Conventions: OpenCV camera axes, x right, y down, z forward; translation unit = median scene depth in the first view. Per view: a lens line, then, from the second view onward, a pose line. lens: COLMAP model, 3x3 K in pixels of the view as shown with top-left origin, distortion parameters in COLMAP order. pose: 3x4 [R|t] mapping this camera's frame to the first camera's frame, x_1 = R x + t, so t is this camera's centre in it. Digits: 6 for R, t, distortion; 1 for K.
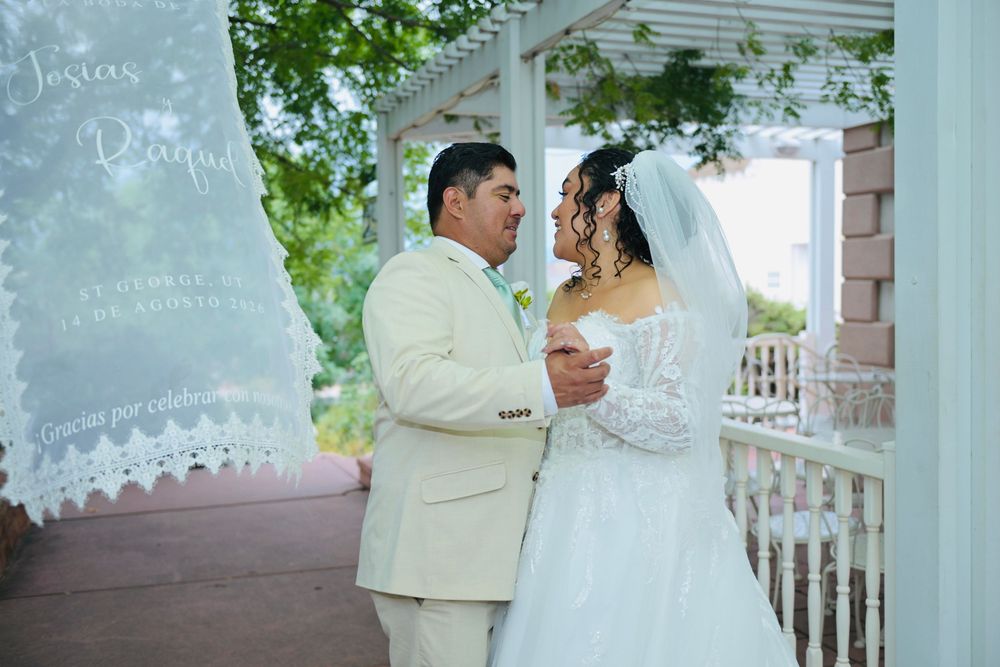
lens RADIAL K [[1042.7, 0, 500.1], [0, 1042.7, 326.6], [0, 0, 1]] dist [-0.030676, 0.000000]
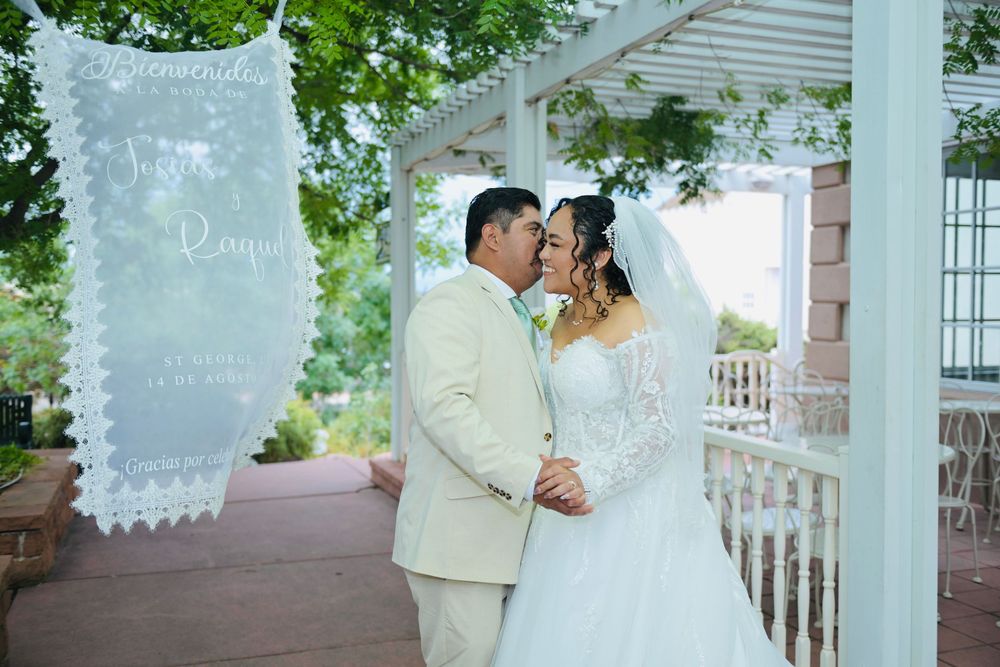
lens RADIAL K [[969.8, 0, 508.1], [0, 969.8, 338.5], [0, 0, 1]] dist [-0.029931, 0.000000]
pose [[0.999847, 0.011786, 0.012952, -0.007405], [-0.011768, 0.999930, -0.001420, -0.002097], [-0.012967, 0.001268, 0.999915, -0.035963]]
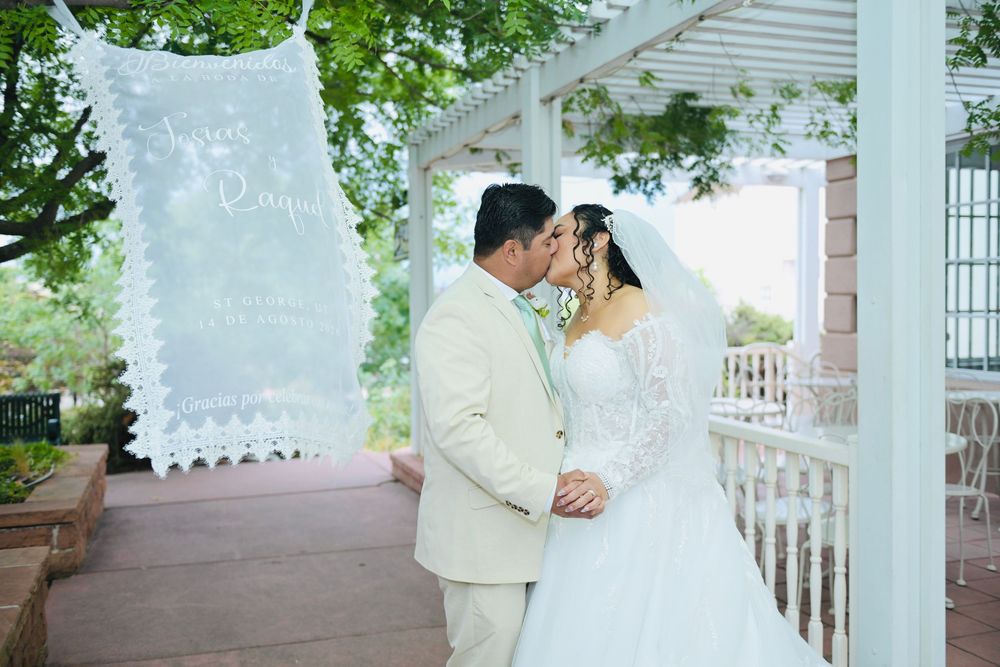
lens RADIAL K [[969.8, 0, 502.9], [0, 969.8, 334.7], [0, 0, 1]] dist [-0.029931, 0.000000]
pose [[0.999942, 0.002637, -0.010399, -0.007457], [-0.002635, 0.999996, 0.000270, -0.002276], [0.010399, -0.000242, 0.999946, -0.052901]]
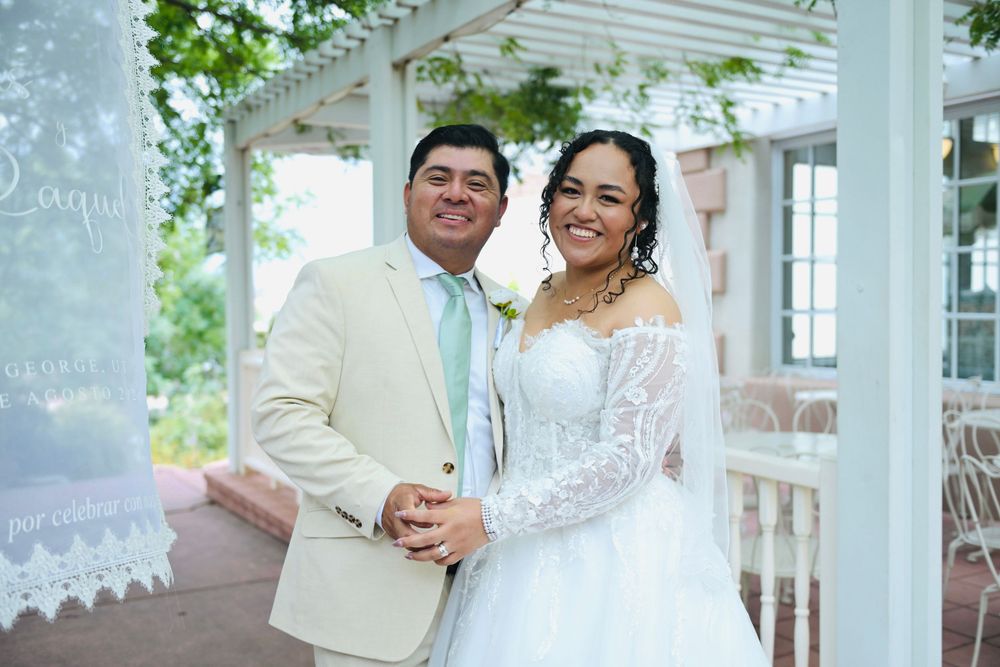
lens RADIAL K [[969.8, 0, 509.2], [0, 969.8, 339.0], [0, 0, 1]] dist [-0.029931, 0.000000]
pose [[0.980982, -0.003701, 0.194062, -0.042276], [0.003578, 0.999993, 0.000989, 0.001301], [-0.194064, -0.000276, 0.980989, 0.065415]]
